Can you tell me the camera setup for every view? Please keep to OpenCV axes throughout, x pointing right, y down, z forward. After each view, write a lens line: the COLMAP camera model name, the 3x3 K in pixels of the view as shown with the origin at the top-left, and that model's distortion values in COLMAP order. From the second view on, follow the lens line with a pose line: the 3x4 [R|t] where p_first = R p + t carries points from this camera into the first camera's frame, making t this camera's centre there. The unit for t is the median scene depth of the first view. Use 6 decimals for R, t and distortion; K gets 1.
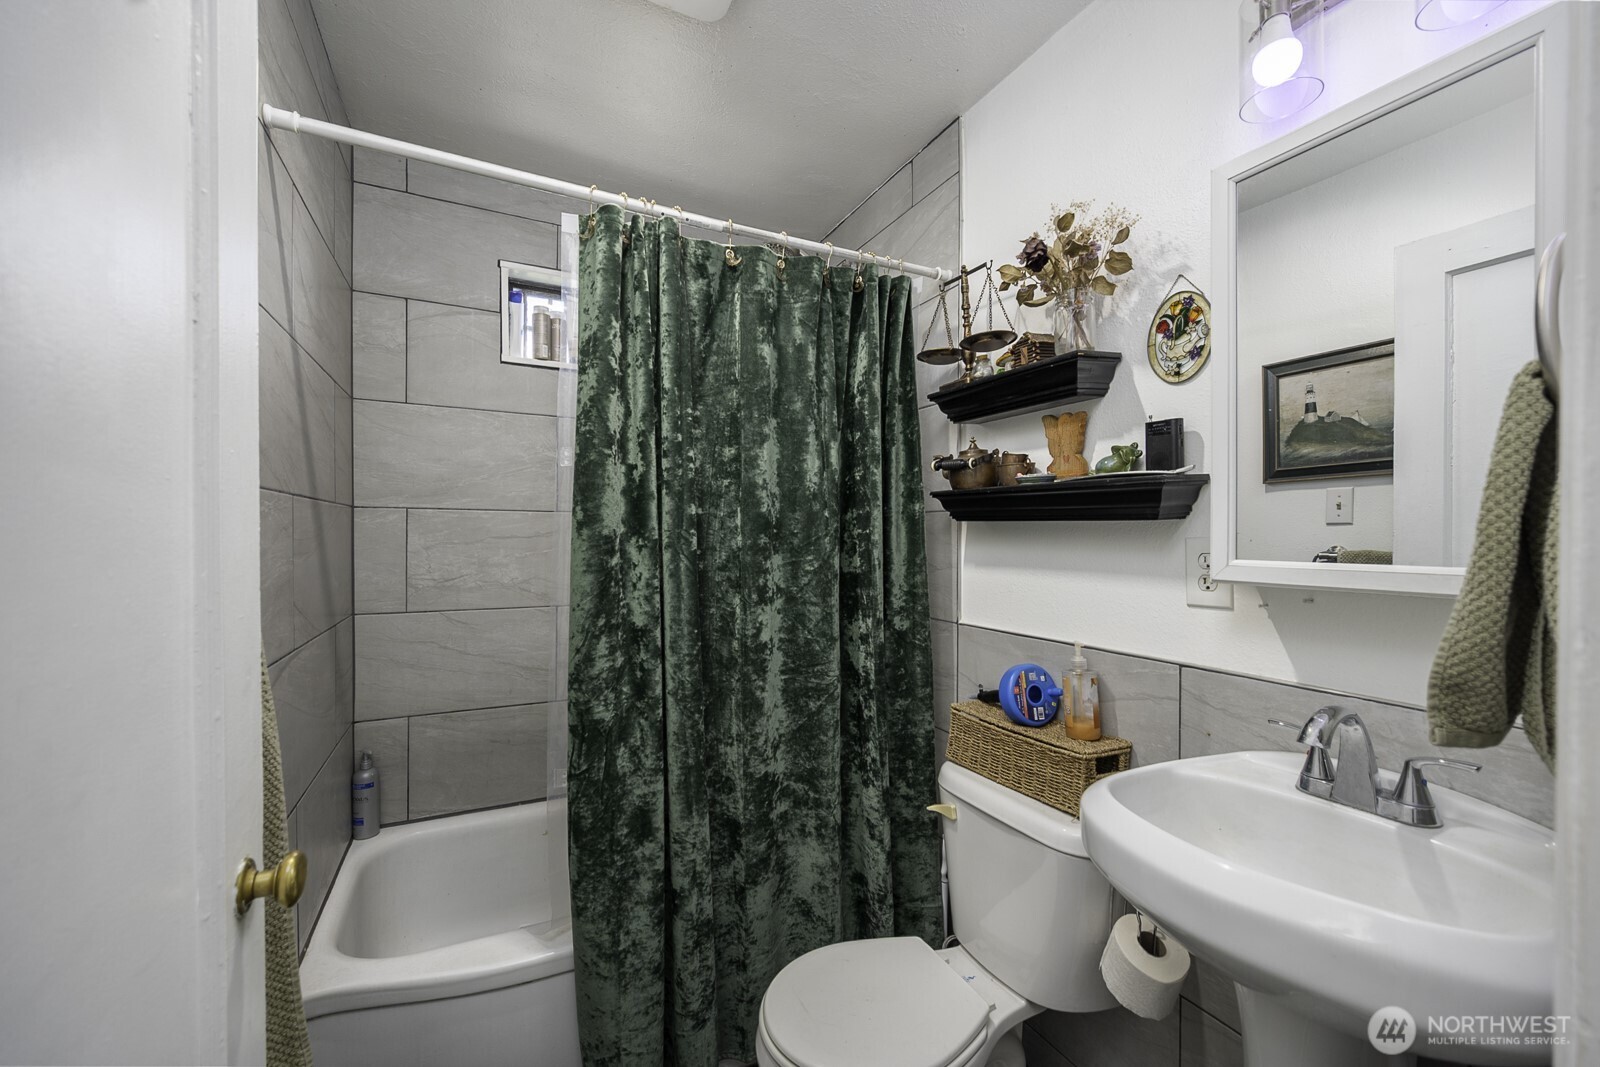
lens RADIAL K [[636.8, 0, 798.7], [0, 636.8, 535.7], [0, 0, 1]] dist [-0.003465, 0.000018]
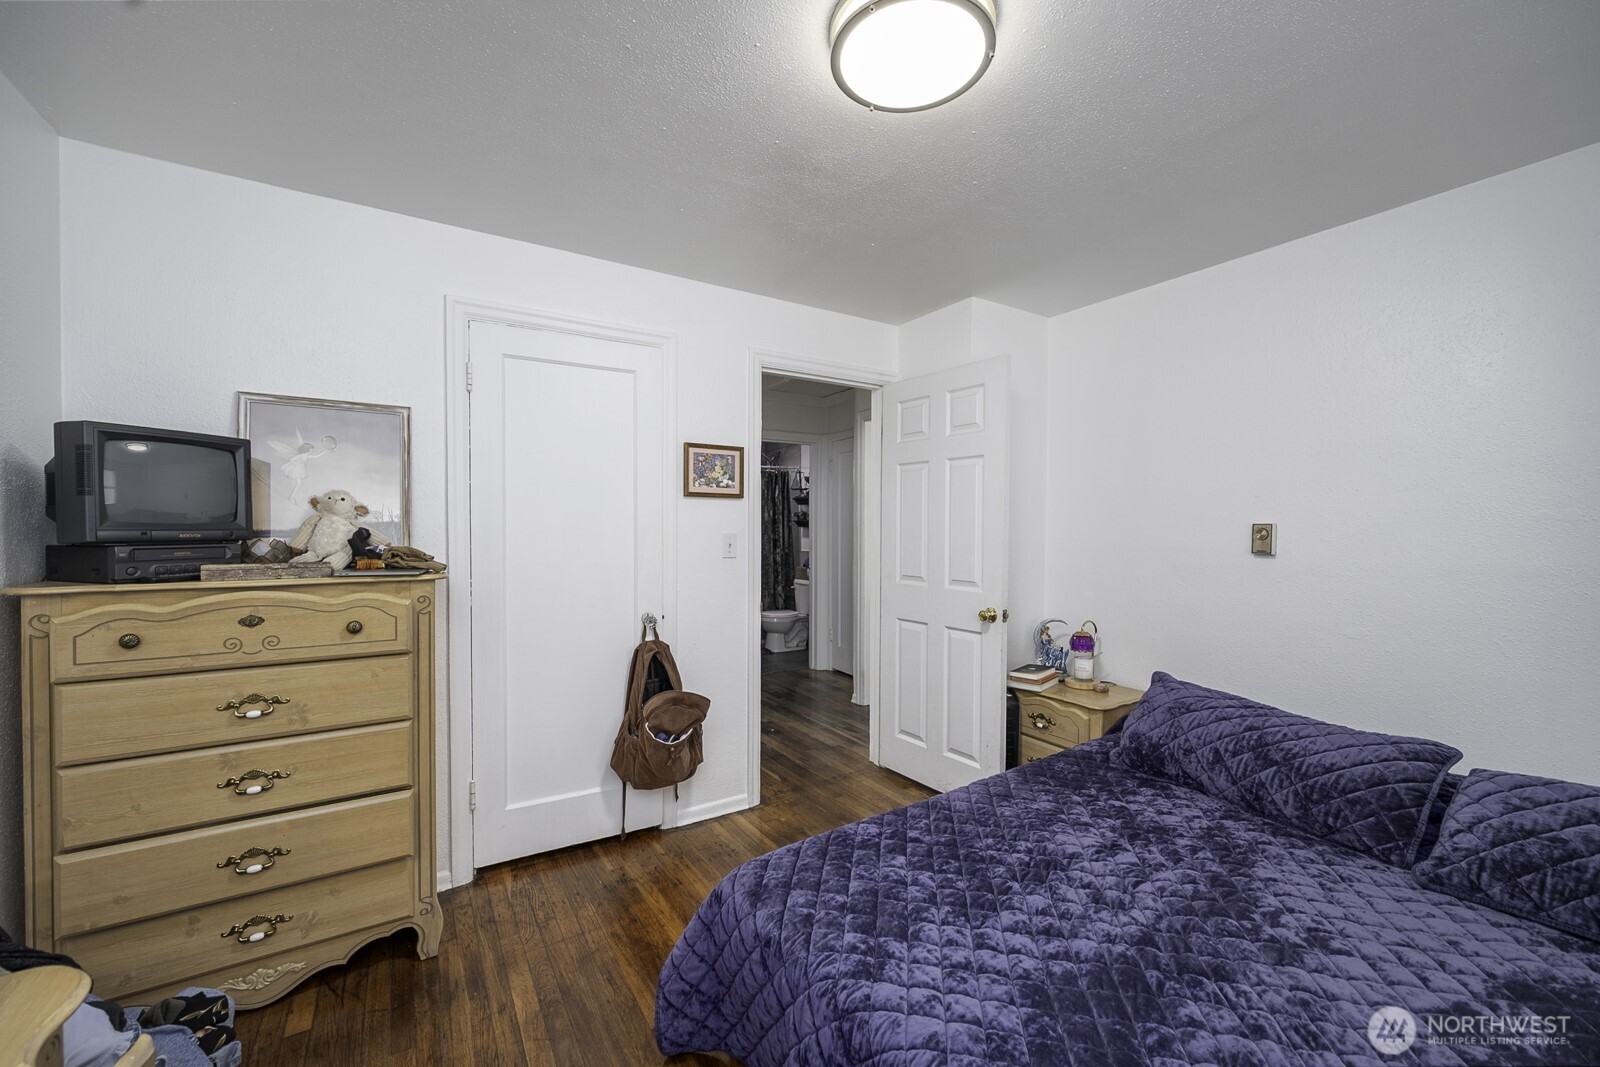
lens RADIAL K [[636.8, 0, 798.0], [0, 636.8, 533.9], [0, 0, 1]] dist [-0.003465, 0.000018]
pose [[0.994140, -0.006897, 0.107878, -0.240335], [0.006071, 0.999950, 0.007990, -0.010372], [-0.107928, -0.007288, 0.994132, -3.458948]]
